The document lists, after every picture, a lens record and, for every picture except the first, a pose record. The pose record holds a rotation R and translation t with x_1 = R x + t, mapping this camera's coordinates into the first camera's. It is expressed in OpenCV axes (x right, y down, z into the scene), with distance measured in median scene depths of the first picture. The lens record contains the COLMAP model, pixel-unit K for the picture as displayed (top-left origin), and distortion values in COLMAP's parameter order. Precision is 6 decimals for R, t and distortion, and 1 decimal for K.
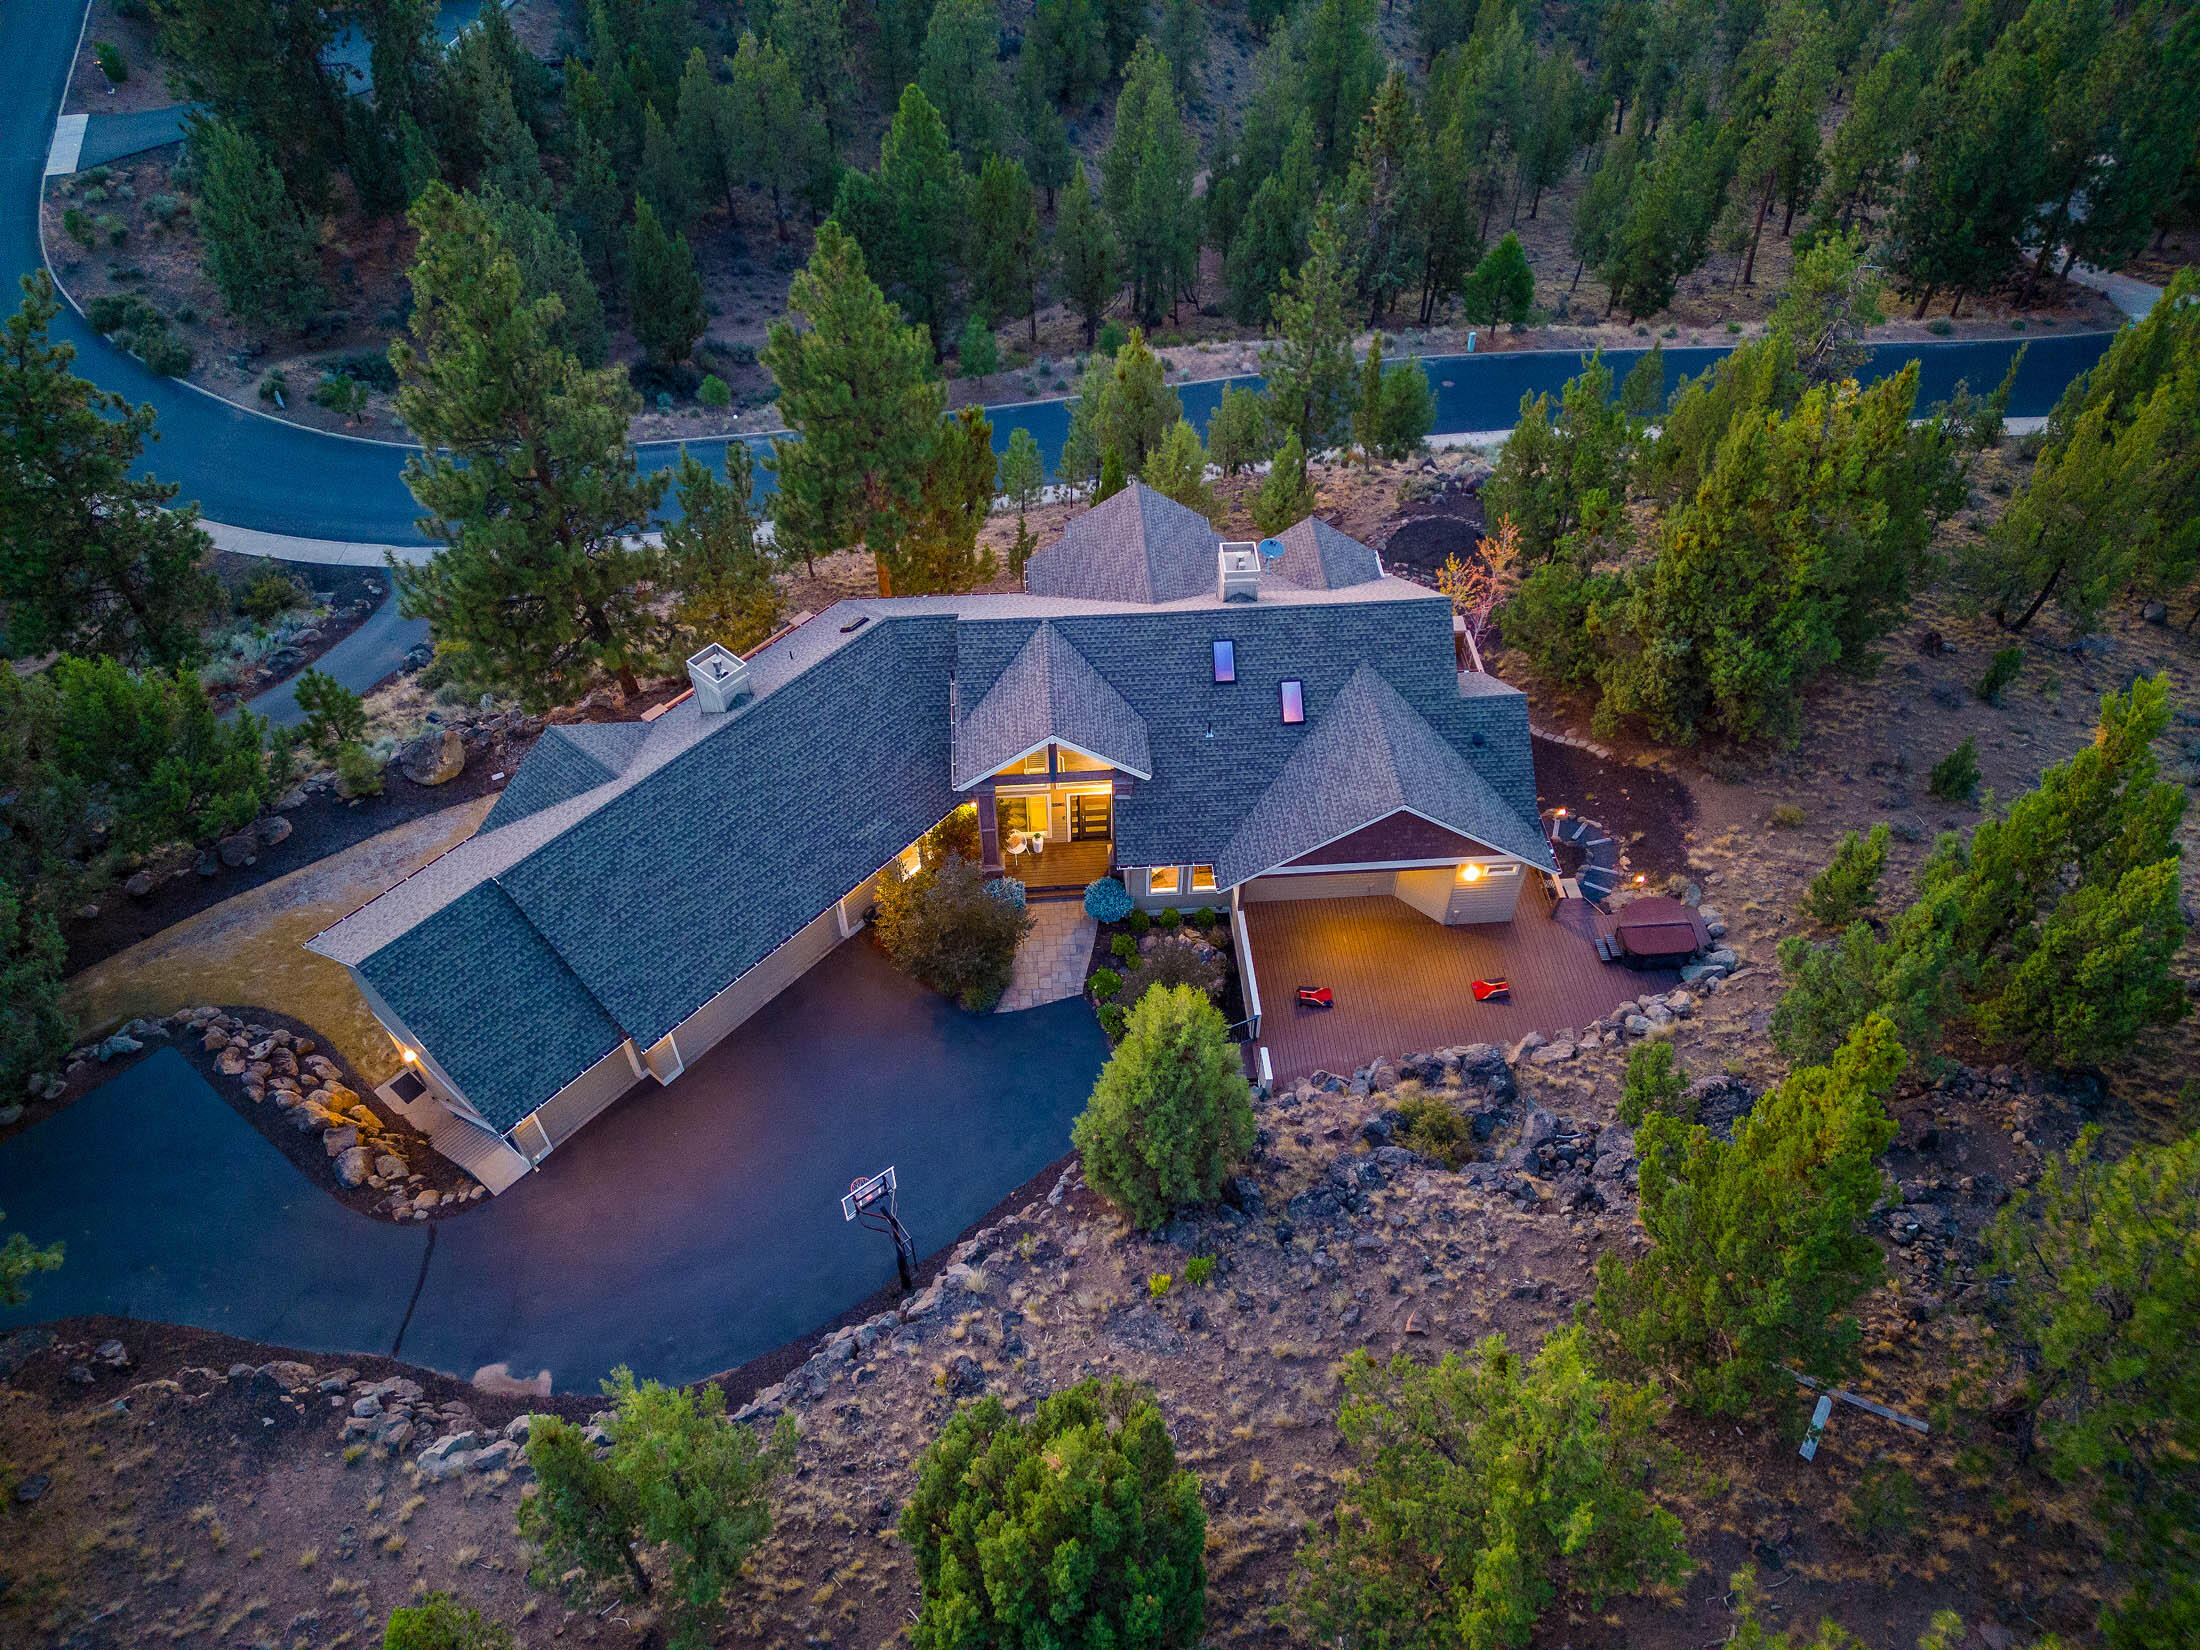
lens RADIAL K [[1537.6, 0, 1088.4], [0, 1537.6, 816.0], [0, 0, 1]] dist [0.094304, -0.125699]
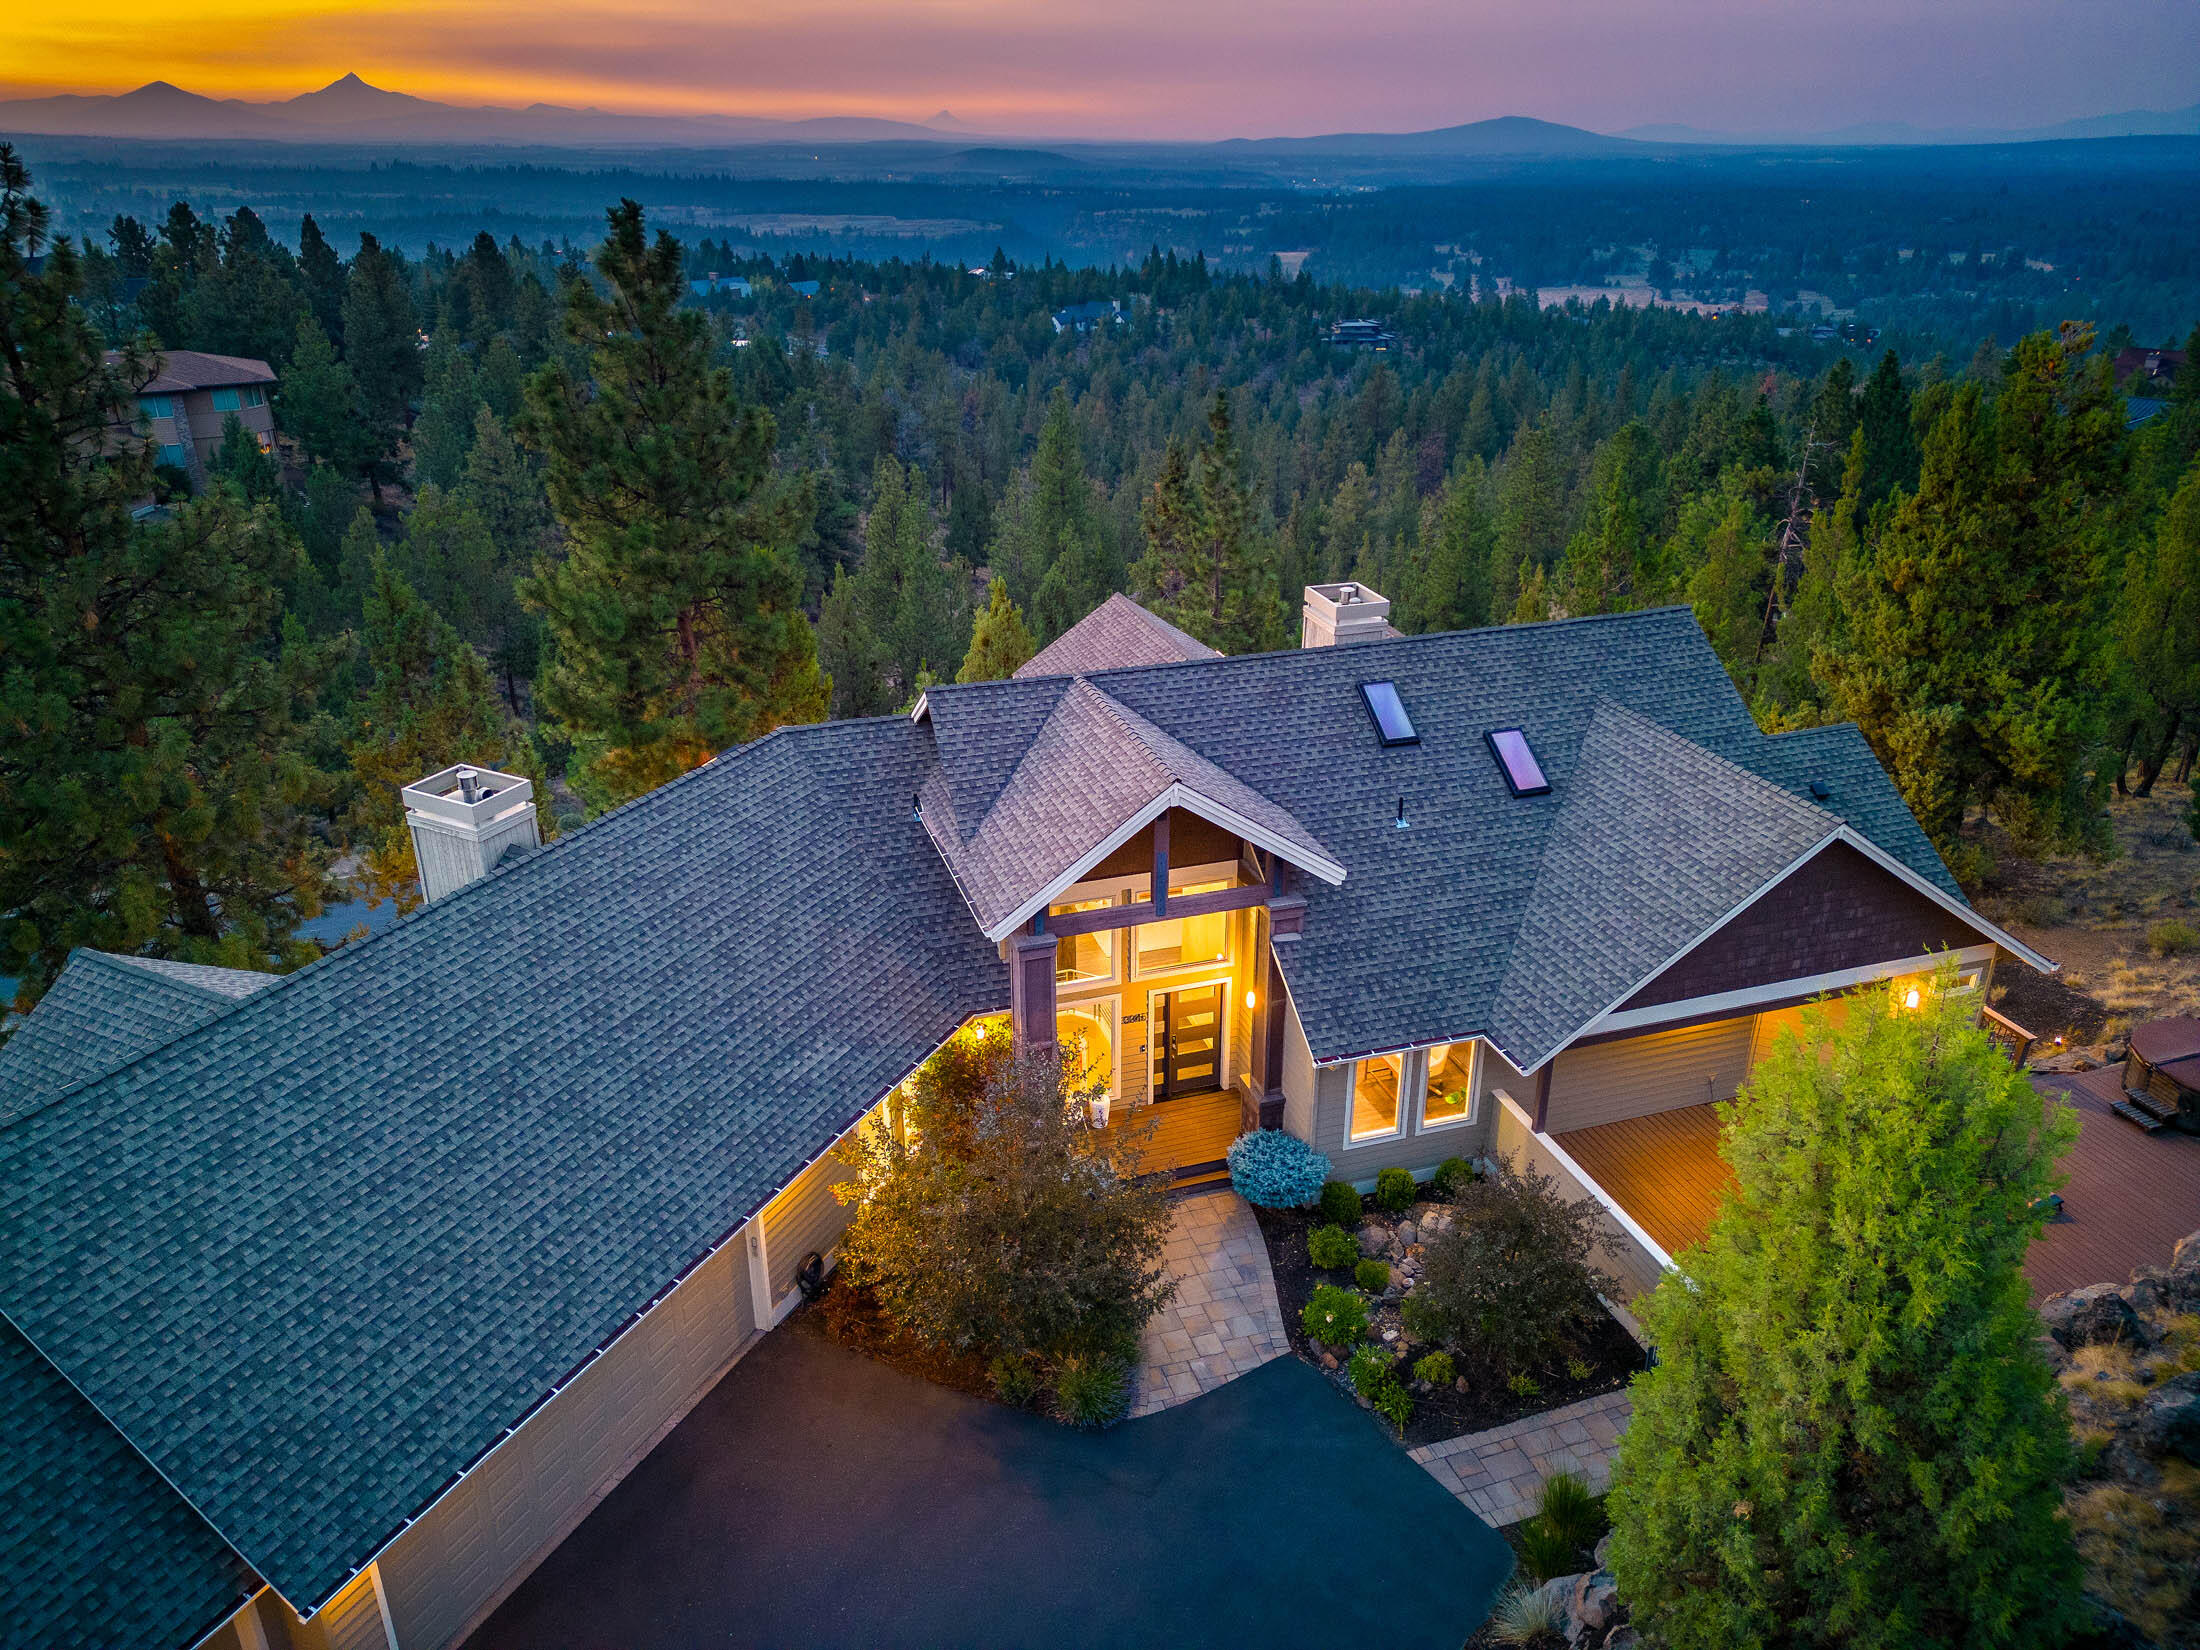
lens RADIAL K [[1537.6, 0, 1088.4], [0, 1537.6, 816.0], [0, 0, 1]] dist [0.094304, -0.125699]
pose [[0.969691, -0.094968, 0.225122, -0.157924], [0.177980, 0.905796, -0.384522, 0.139920], [-0.167397, 0.412935, 0.895245, 0.513968]]
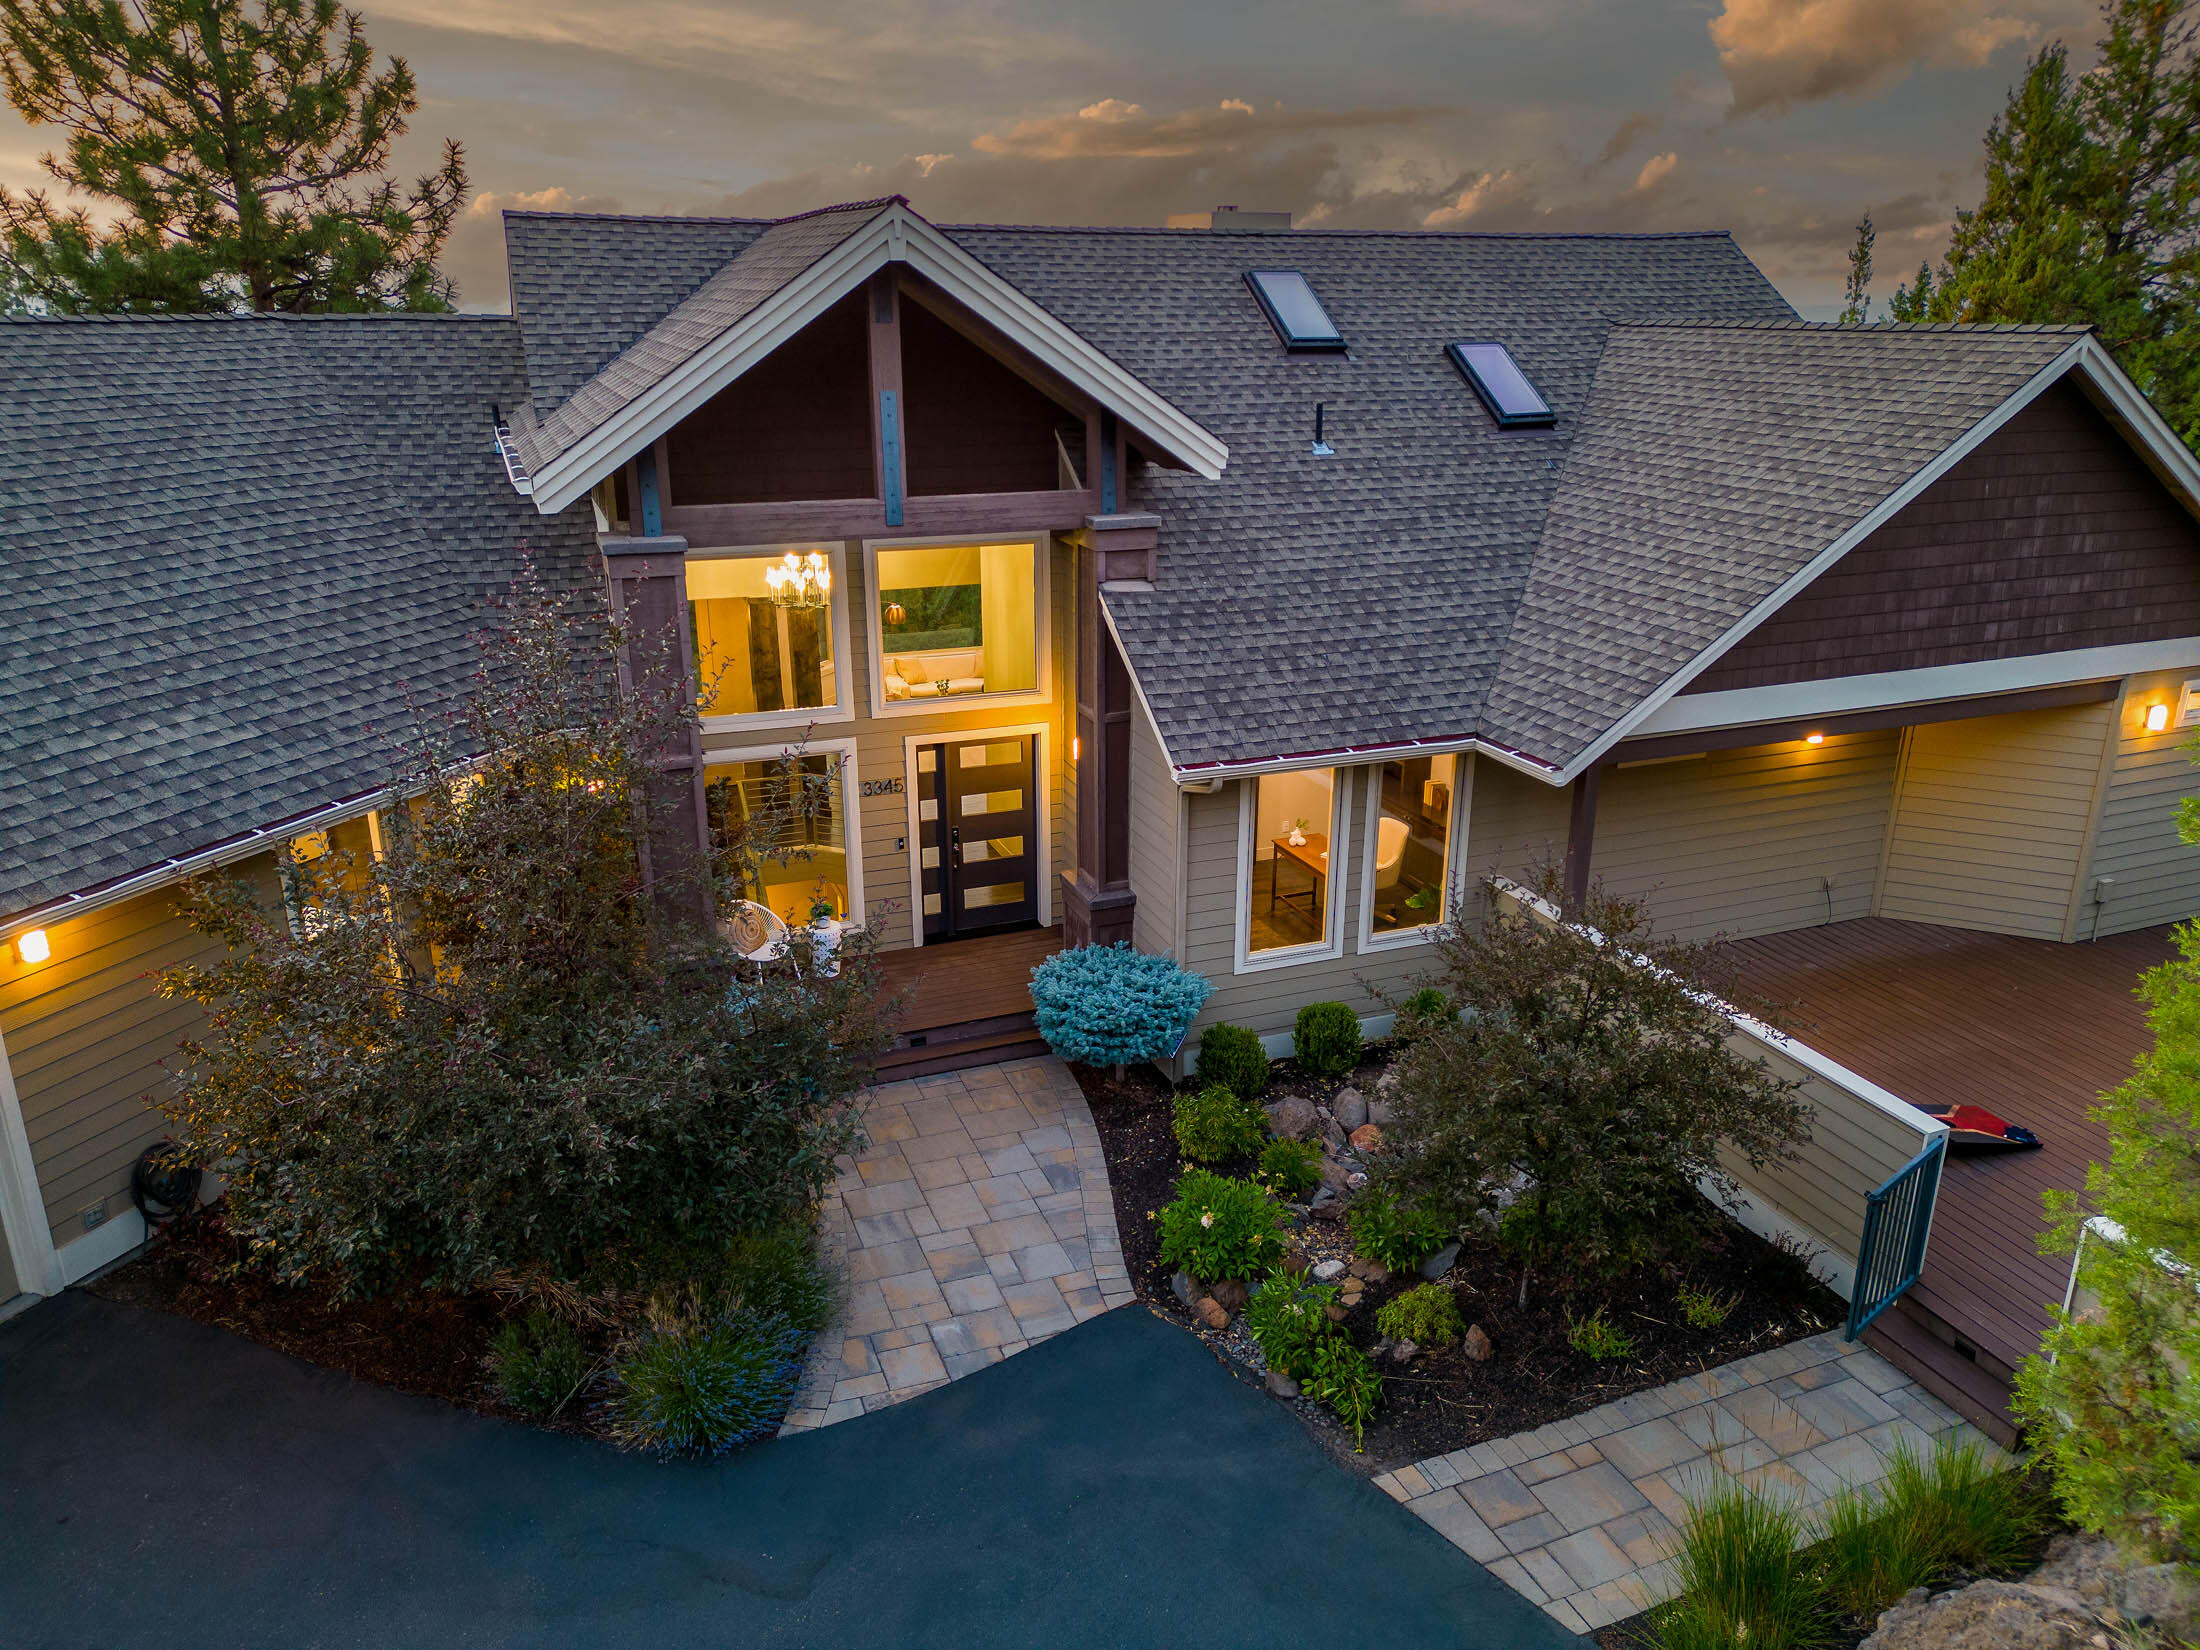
lens RADIAL K [[1526.7, 0, 1100.0], [0, 1526.7, 825.0], [0, 0, 1]] dist [0.103246, -0.124148]
pose [[0.951617, -0.087713, 0.294501, -0.074101], [0.219199, 0.865429, -0.450538, 0.159322], [-0.215352, 0.493294, 0.842783, 0.764824]]
